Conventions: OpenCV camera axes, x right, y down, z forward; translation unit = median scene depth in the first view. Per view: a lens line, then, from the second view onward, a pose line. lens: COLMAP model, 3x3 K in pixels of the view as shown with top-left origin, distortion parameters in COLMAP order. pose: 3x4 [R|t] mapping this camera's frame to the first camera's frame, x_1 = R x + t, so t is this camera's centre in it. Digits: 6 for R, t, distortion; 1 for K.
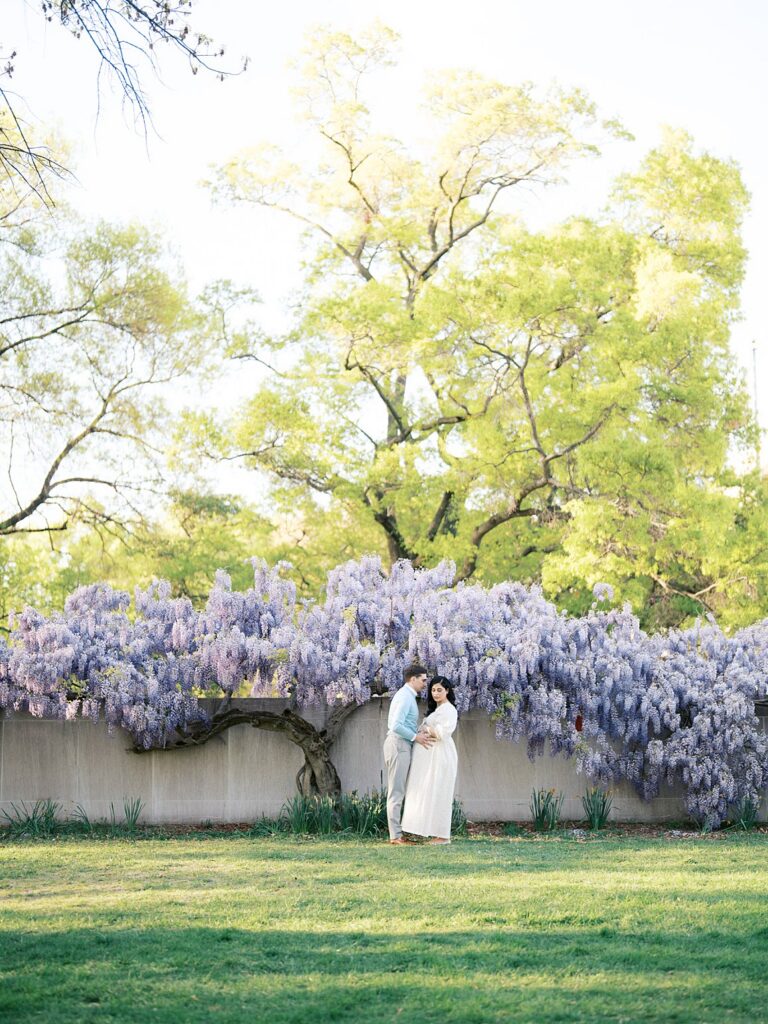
lens RADIAL K [[1625.6, 0, 384.0], [0, 1625.6, 512.0], [0, 0, 1]] dist [-0.197341, 1.461020]
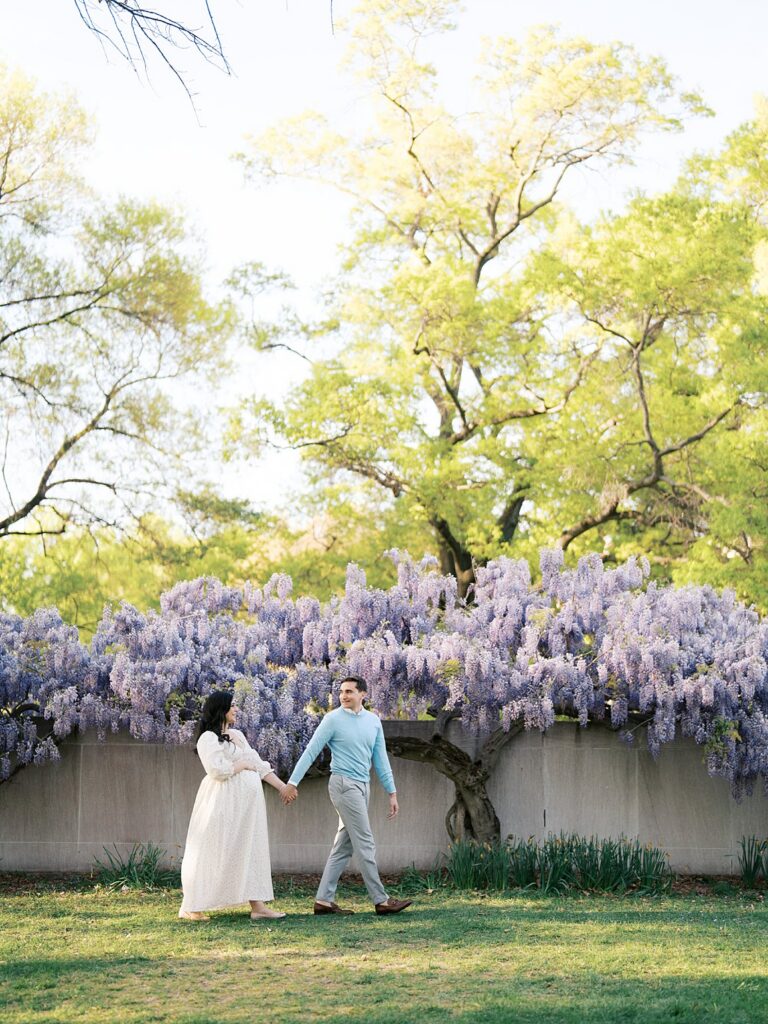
lens RADIAL K [[1625.6, 0, 384.0], [0, 1625.6, 512.0], [0, 0, 1]] dist [-0.197341, 1.461020]
pose [[0.999396, 0.018779, 0.029254, -0.055659], [-0.018412, 0.999749, -0.012764, 0.009933], [-0.029486, 0.012218, 0.999491, 0.089289]]
